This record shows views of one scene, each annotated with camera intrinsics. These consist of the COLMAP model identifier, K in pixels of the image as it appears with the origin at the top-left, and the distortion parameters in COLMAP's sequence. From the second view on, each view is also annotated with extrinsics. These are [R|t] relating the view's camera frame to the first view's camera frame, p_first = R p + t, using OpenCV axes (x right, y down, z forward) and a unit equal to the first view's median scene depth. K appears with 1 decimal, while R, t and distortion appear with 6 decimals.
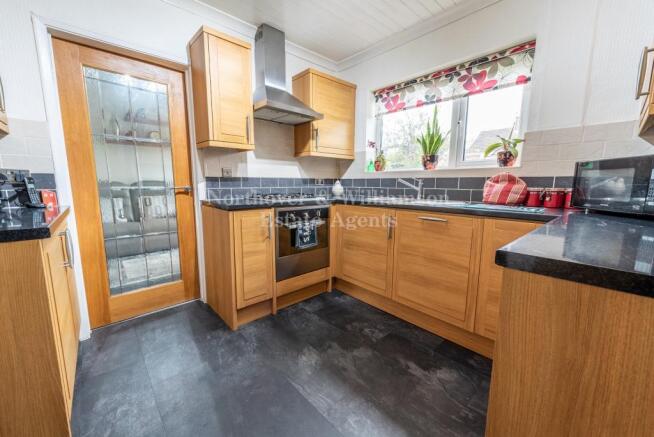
lens RADIAL K [[256.0, 0, 325.7], [0, 256.0, 218.9], [0, 0, 1]] dist [0.004822, -0.003497]
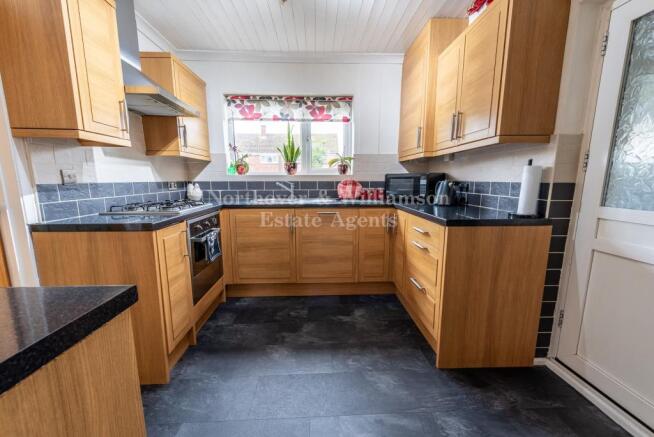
lens RADIAL K [[256.0, 0, 325.7], [0, 256.0, 218.9], [0, 0, 1]] dist [0.004822, -0.003497]
pose [[0.633443, -0.122879, 0.763970, -0.486839], [0.113026, 0.991414, 0.065747, -0.044676], [-0.765490, 0.044702, 0.641893, 0.093429]]
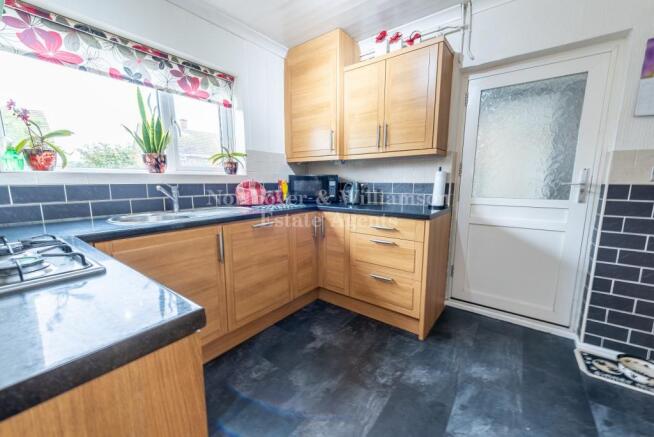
lens RADIAL K [[256.0, 0, 325.7], [0, 256.0, 218.9], [0, 0, 1]] dist [0.004822, -0.003497]
pose [[-0.191450, -0.148742, 0.970166, -0.492521], [0.138581, 0.974452, 0.176746, -0.130896], [-0.971670, 0.168285, -0.165946, 0.694508]]
